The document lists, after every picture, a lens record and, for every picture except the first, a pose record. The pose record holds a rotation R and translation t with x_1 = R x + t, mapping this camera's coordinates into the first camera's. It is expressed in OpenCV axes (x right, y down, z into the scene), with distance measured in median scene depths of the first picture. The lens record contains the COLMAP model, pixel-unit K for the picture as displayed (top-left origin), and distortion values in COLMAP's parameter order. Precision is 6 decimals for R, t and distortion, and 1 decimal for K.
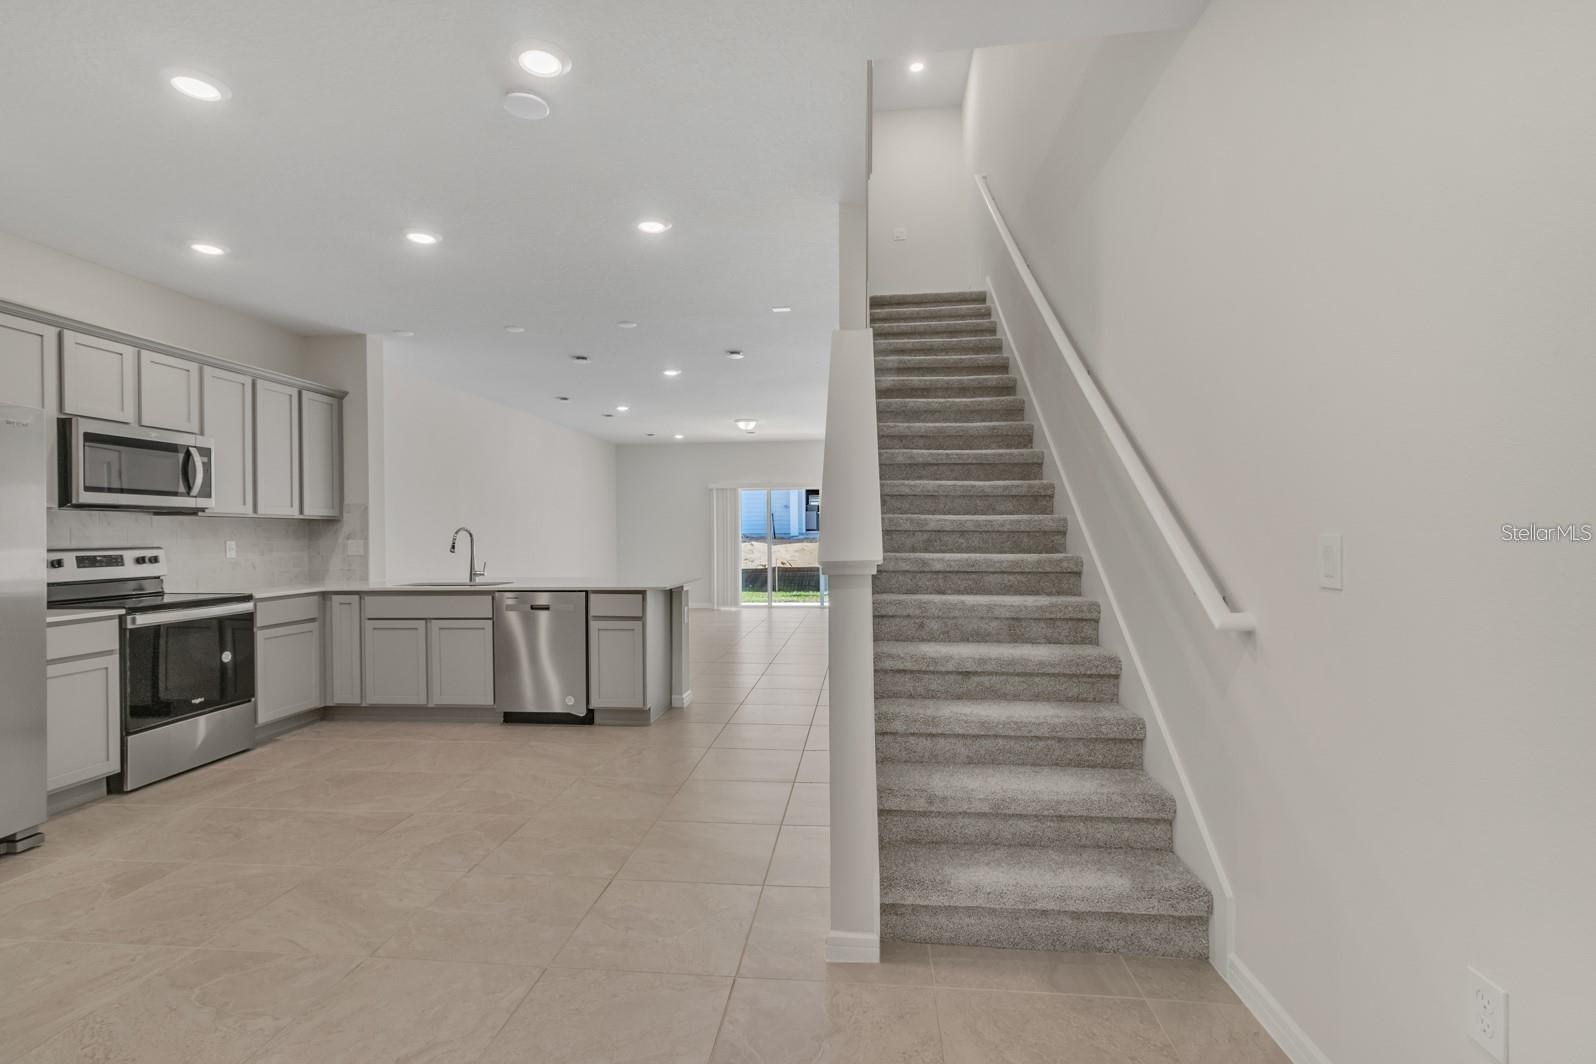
lens RADIAL K [[756.3, 0, 796.7], [0, 756.3, 538.3], [0, 0, 1]] dist [0.000947, 0.006150]
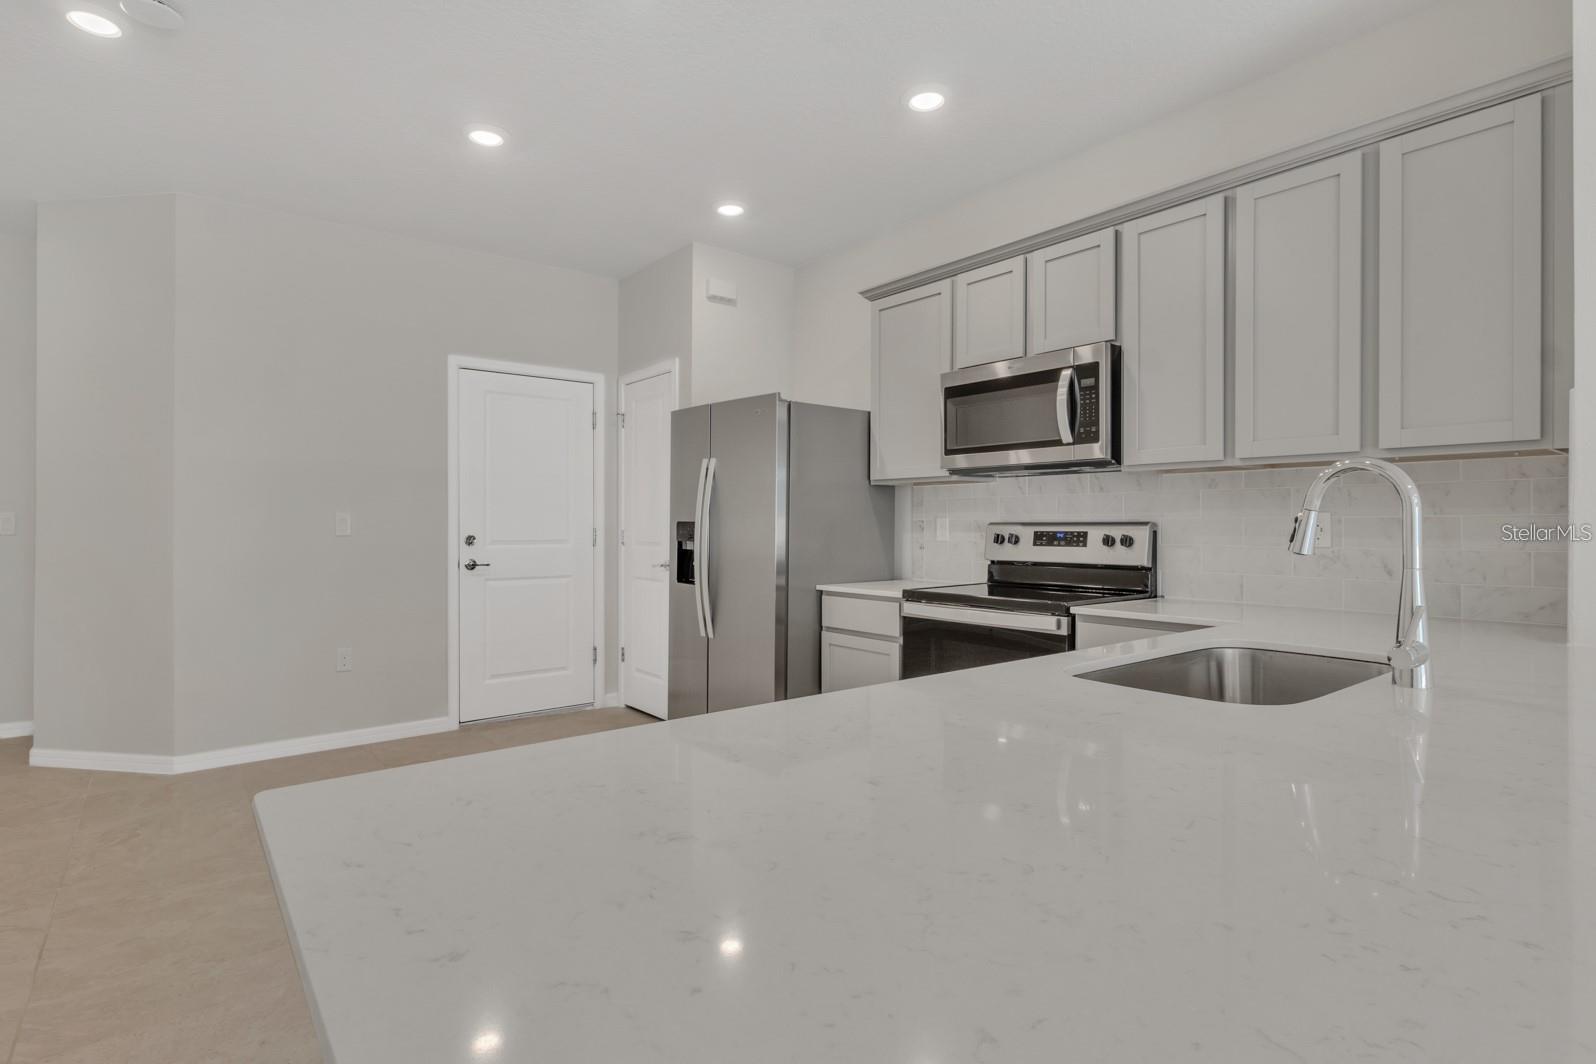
lens RADIAL K [[785.9, 0, 789.6], [0, 785.9, 522.4], [0, 0, 1]] dist [-0.002587, -0.002338]
pose [[-0.718133, 0.004894, -0.695889, -0.137183], [-0.000493, 0.999971, 0.007541, 0.006214], [0.695906, 0.005758, -0.718110, 1.160091]]
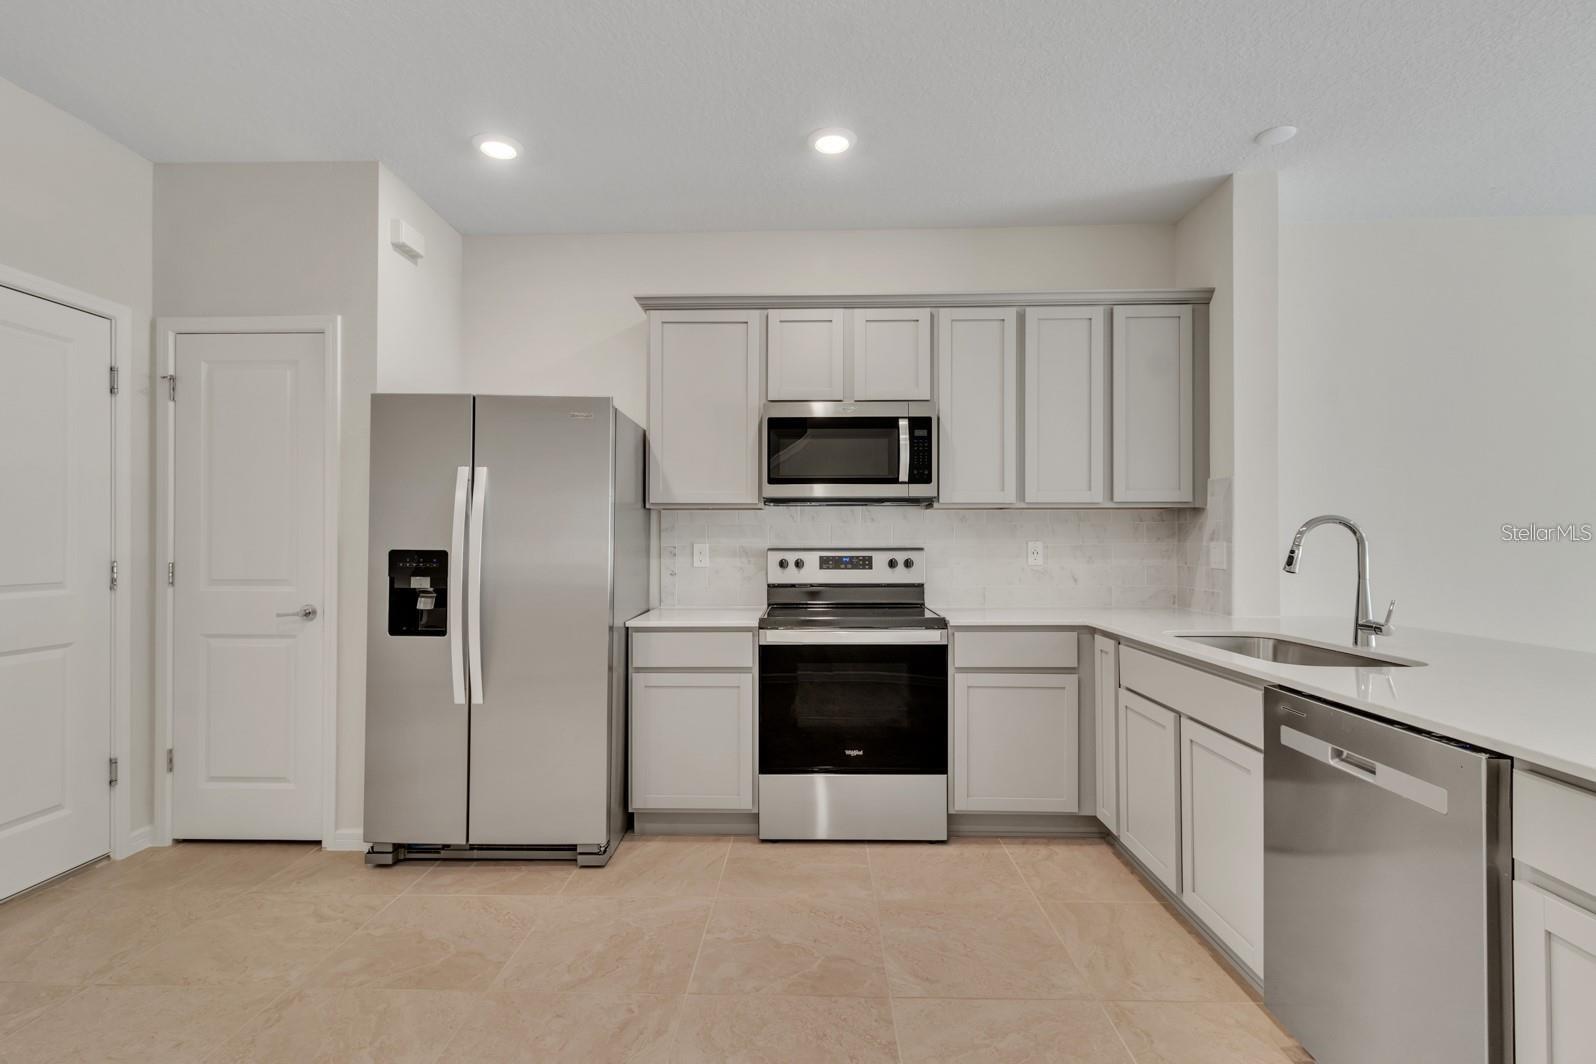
lens RADIAL K [[756.3, 0, 790.9], [0, 756.3, 531.8], [0, 0, 1]] dist [0.000947, 0.006150]
pose [[0.067541, -0.001087, -0.997716, -0.037343], [-0.005927, 0.999981, -0.001491, -0.003347], [0.997699, 0.006014, 0.067534, 0.735935]]
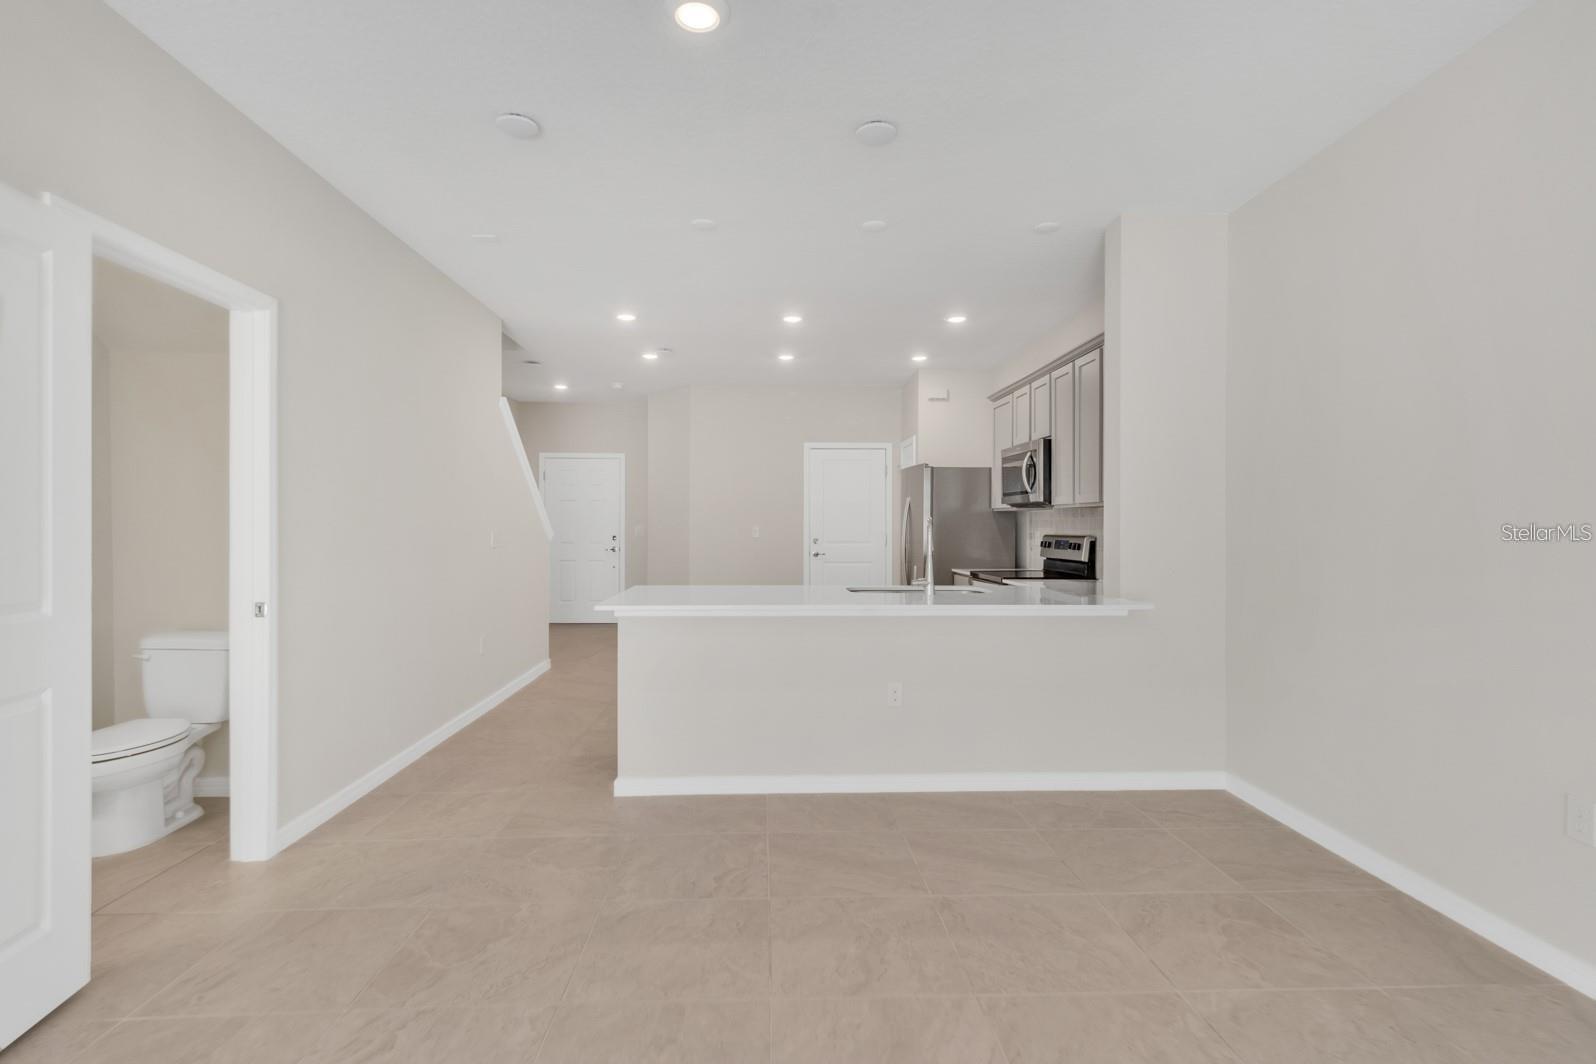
lens RADIAL K [[756.3, 0, 797.2], [0, 756.3, 524.9], [0, 0, 1]] dist [0.000947, 0.006150]
pose [[-0.989563, 0.003665, -0.144056, -0.233650], [0.002723, 0.999974, 0.006734, -0.012235], [0.144077, 0.006272, -0.989547, 1.868762]]
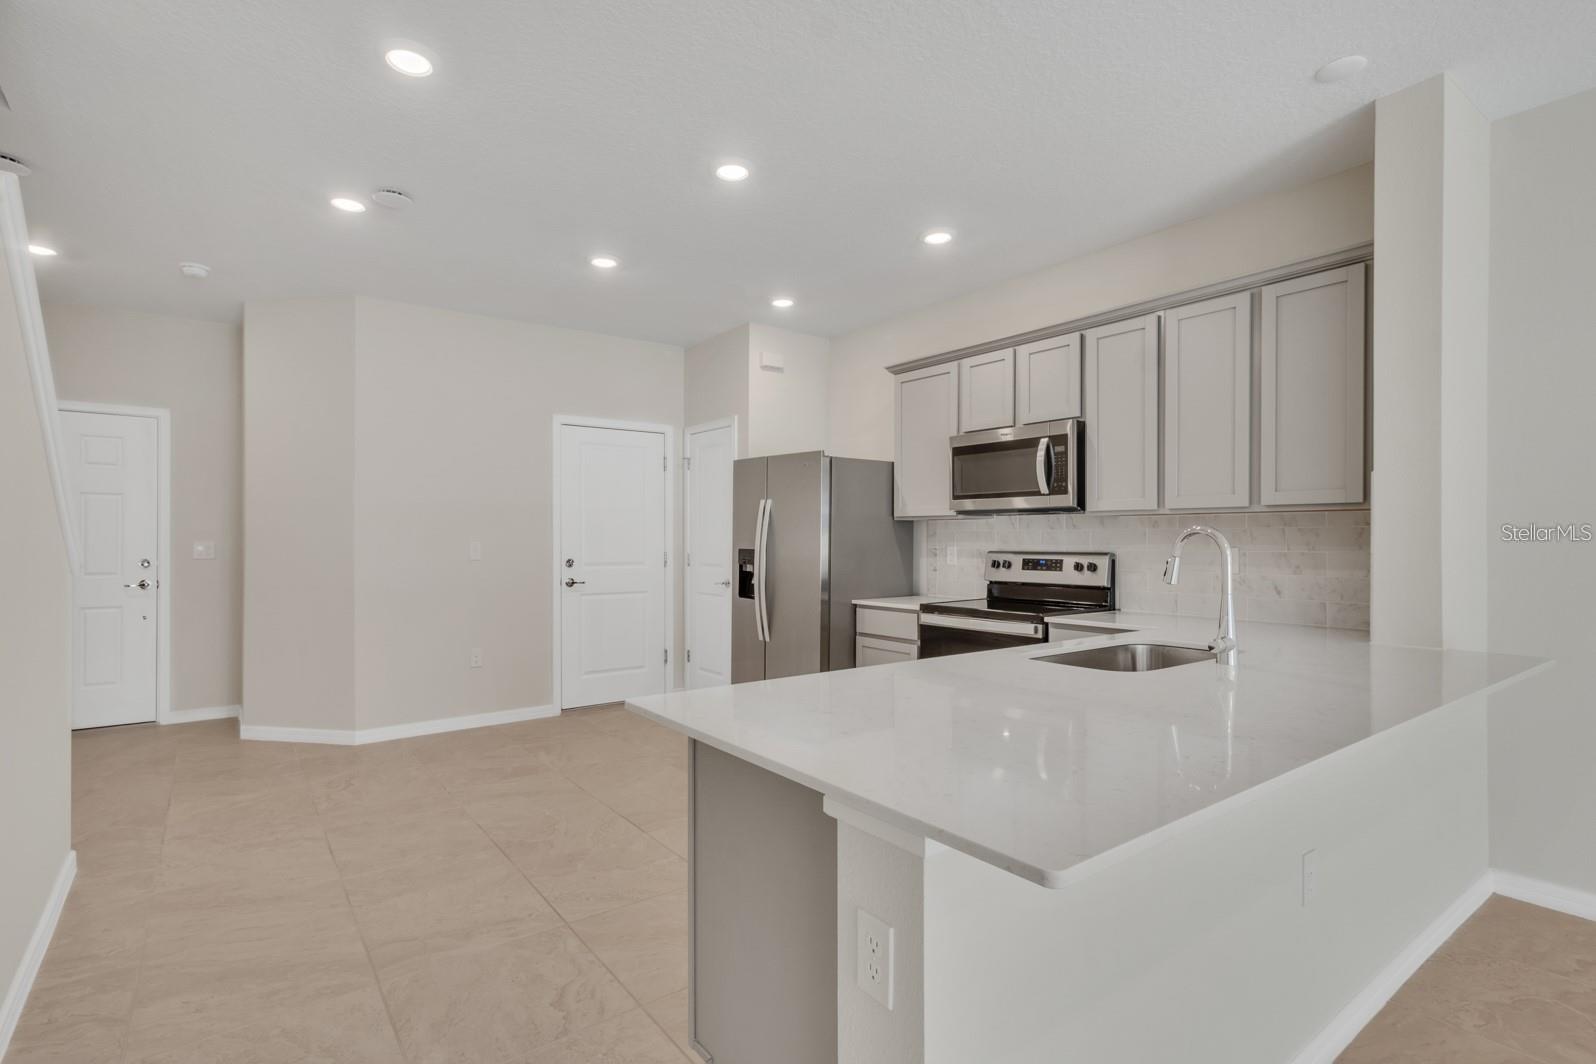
lens RADIAL K [[756.3, 0, 786.7], [0, 756.3, 538.3], [0, 0, 1]] dist [0.000947, 0.006150]
pose [[-0.738510, 0.006486, -0.674212, 0.001358], [0.000336, 0.999957, 0.009251, -0.011855], [0.674243, 0.006606, -0.738480, 1.265343]]
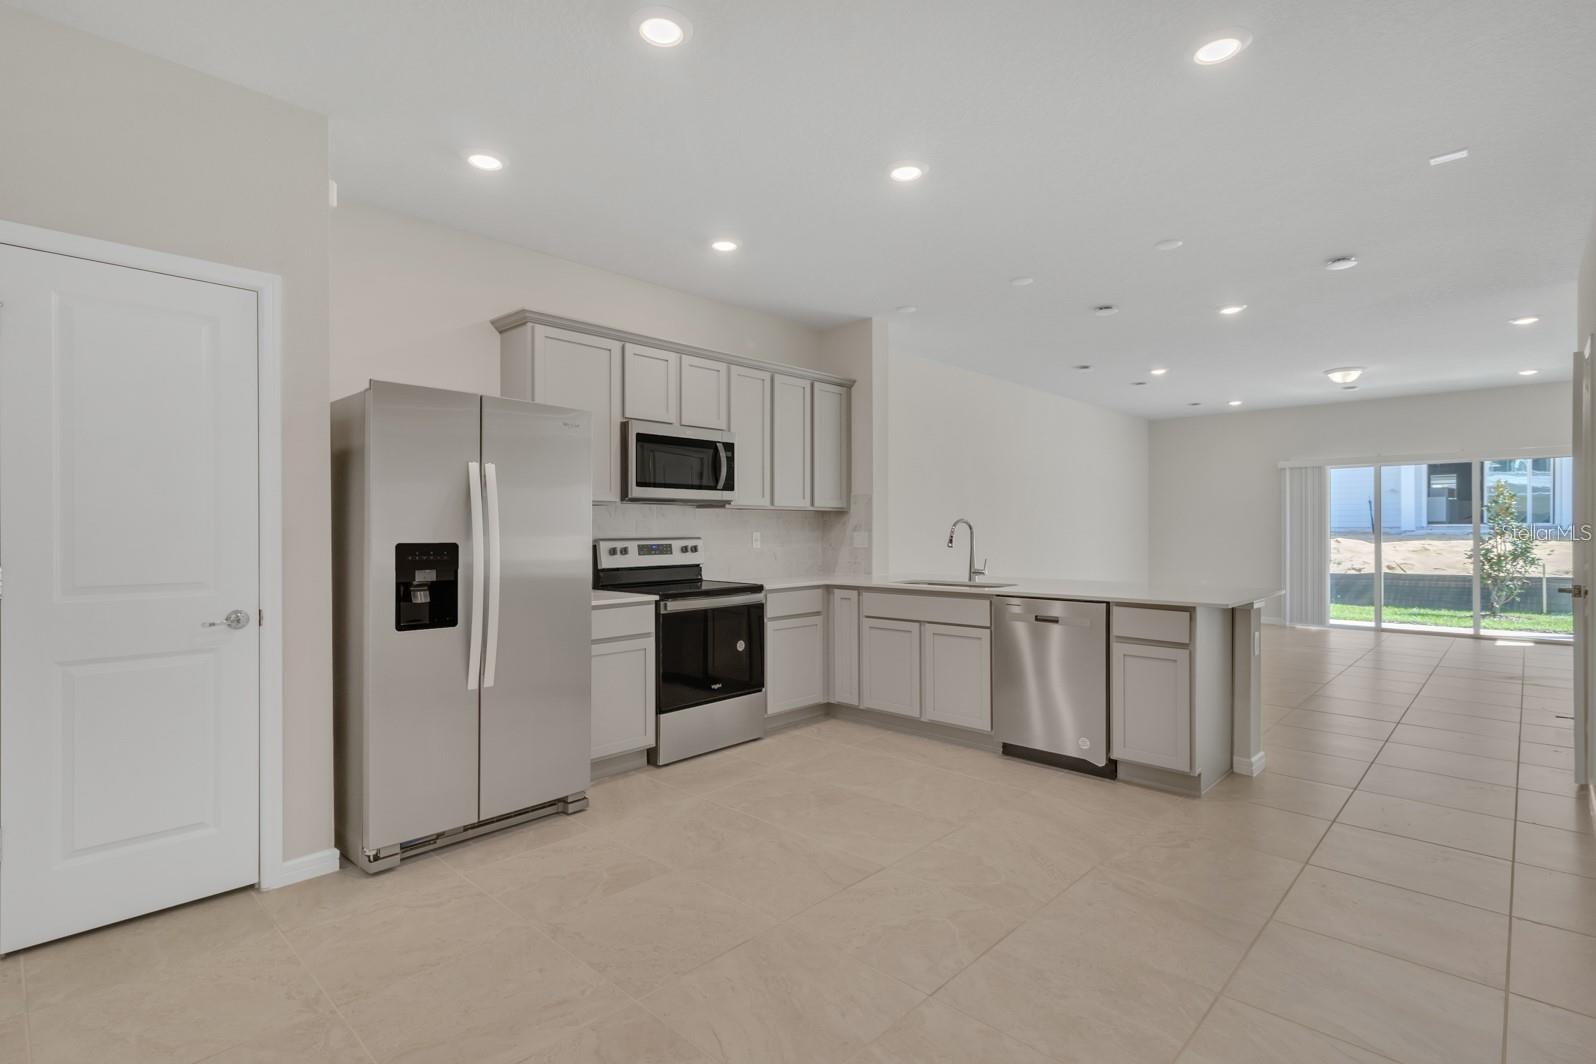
lens RADIAL K [[756.3, 0, 794.9], [0, 756.3, 531.6], [0, 0, 1]] dist [0.000947, 0.006150]
pose [[0.784523, 0.007997, -0.620048, -0.055502], [-0.007307, 0.999967, 0.003651, -0.001464], [0.620056, 0.001666, 0.784556, 0.214500]]
